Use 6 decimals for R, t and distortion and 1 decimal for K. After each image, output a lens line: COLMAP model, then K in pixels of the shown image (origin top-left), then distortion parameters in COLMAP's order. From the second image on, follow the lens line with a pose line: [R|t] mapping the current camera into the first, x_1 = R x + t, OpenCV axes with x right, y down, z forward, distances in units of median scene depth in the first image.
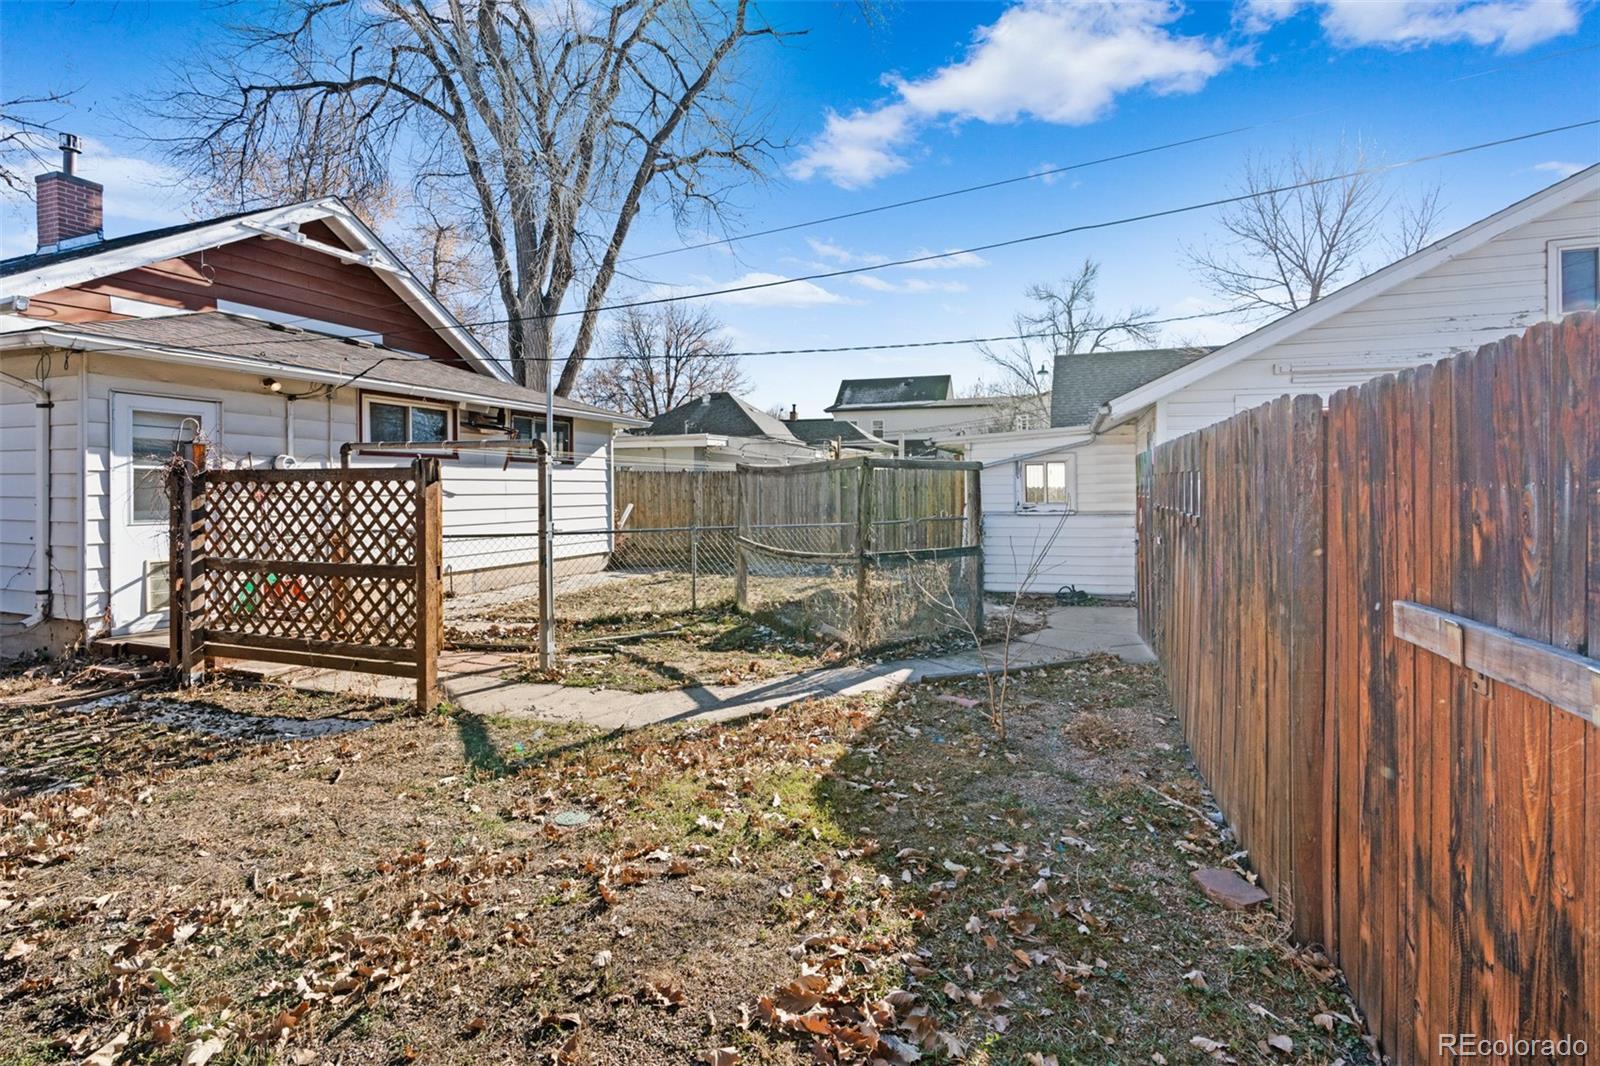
lens RADIAL K [[757.8, 0, 801.2], [0, 757.8, 490.3], [0, 0, 1]] dist [-0.001888, 0.000093]
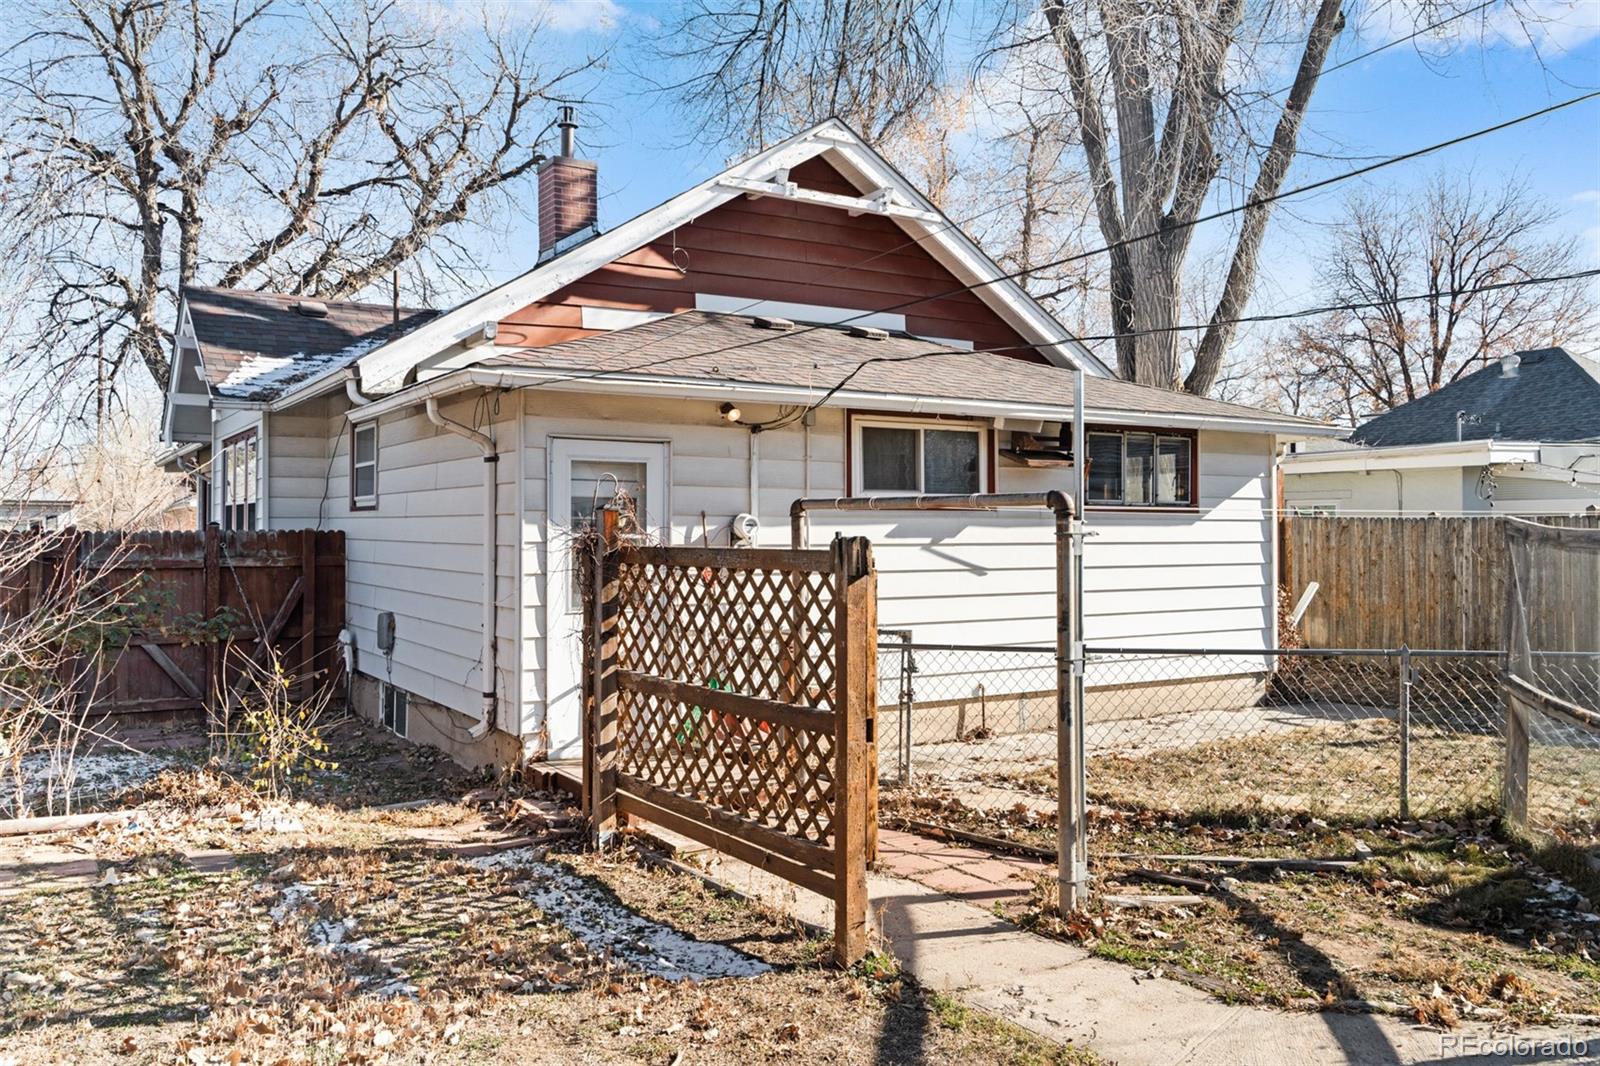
lens RADIAL K [[1261.7, 0, 800.6], [0, 1261.7, 532.6], [0, 0, 1]] dist [0.000022, -0.007222]
pose [[0.790307, 0.001641, -0.612709, 0.053776], [-0.000174, 0.999997, 0.002454, -0.031597], [0.612712, -0.001832, 0.790304, 0.126644]]
